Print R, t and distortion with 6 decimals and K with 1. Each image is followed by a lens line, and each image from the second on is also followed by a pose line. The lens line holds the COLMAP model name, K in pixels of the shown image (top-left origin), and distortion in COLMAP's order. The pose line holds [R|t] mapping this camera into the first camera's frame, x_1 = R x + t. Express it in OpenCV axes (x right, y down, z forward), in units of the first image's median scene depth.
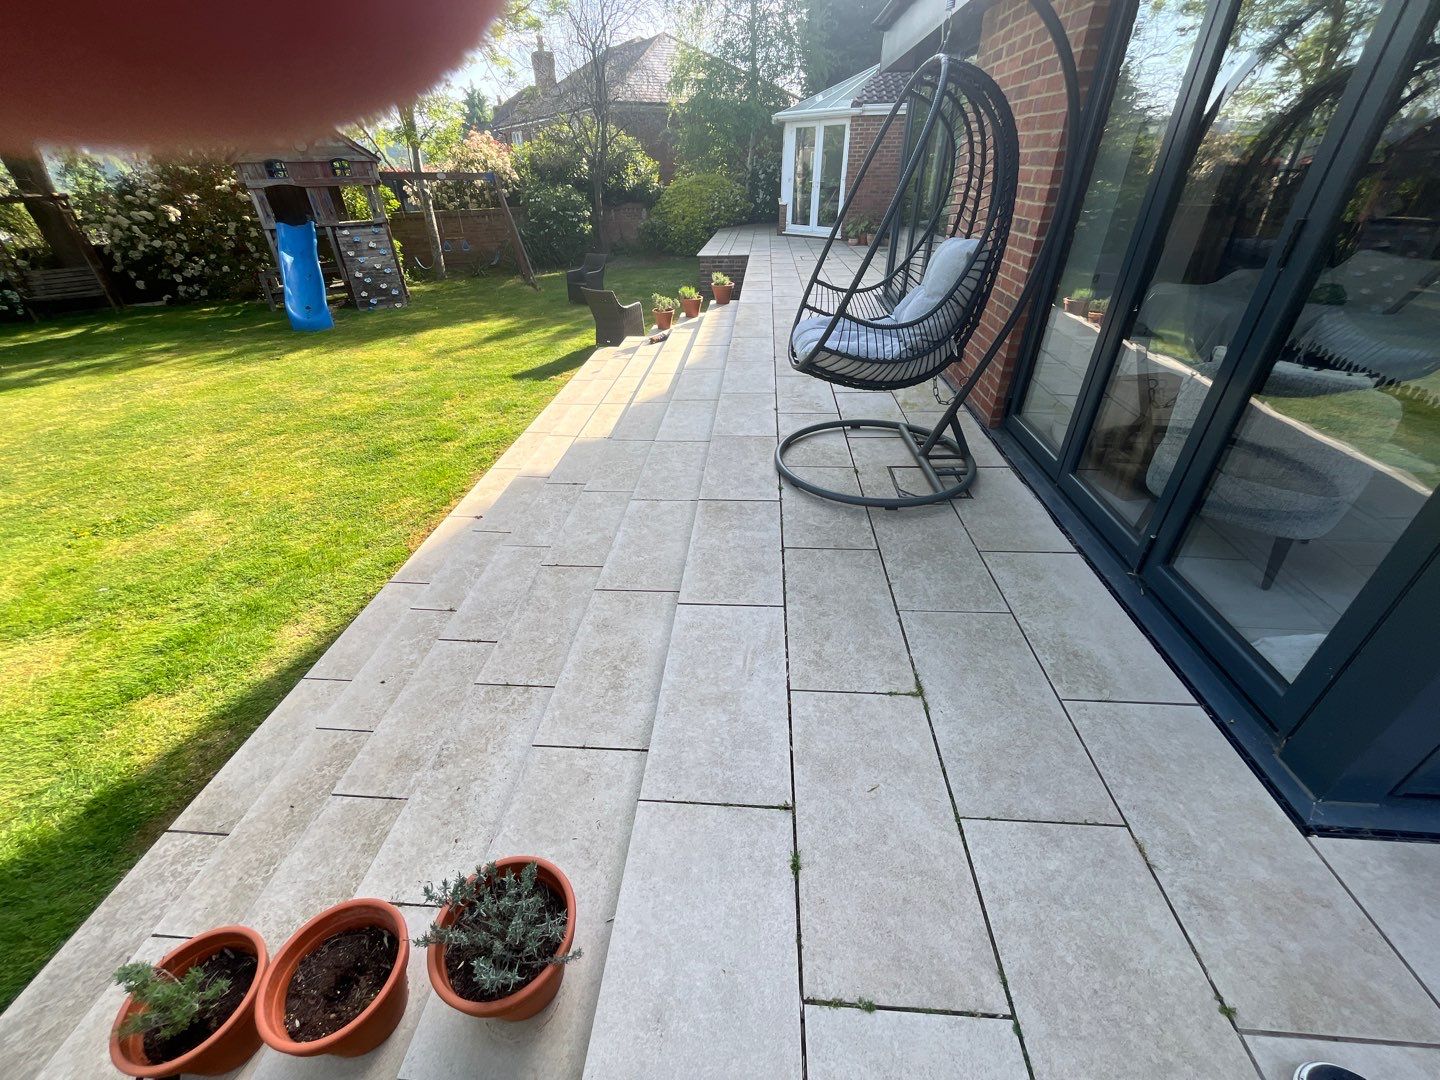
lens RADIAL K [[585.9, 0, 716.9], [0, 585.9, 531.5], [0, 0, 1]] dist [-0.001293, -0.000615]
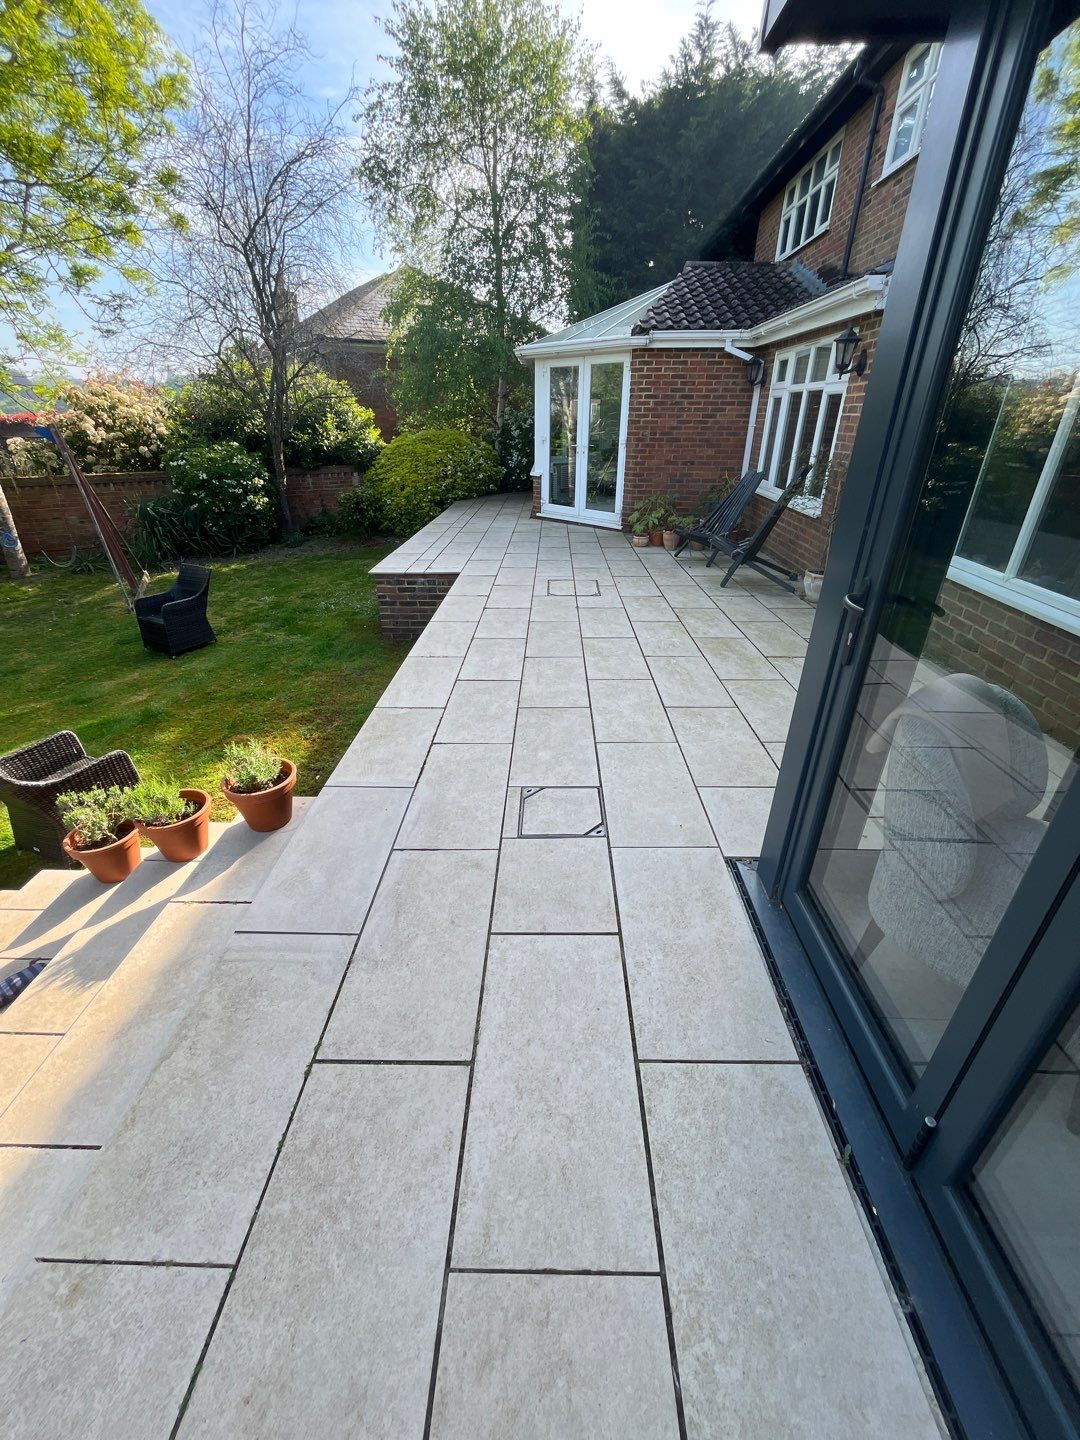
lens RADIAL K [[585.9, 0, 536.5], [0, 585.9, 719.4], [0, 0, 1]] dist [-0.001293, -0.000615]
pose [[0.998492, -0.011815, 0.053617, 0.067479], [0.016153, 0.996566, -0.081210, -0.200960], [-0.052473, 0.081953, 0.995254, 0.314899]]
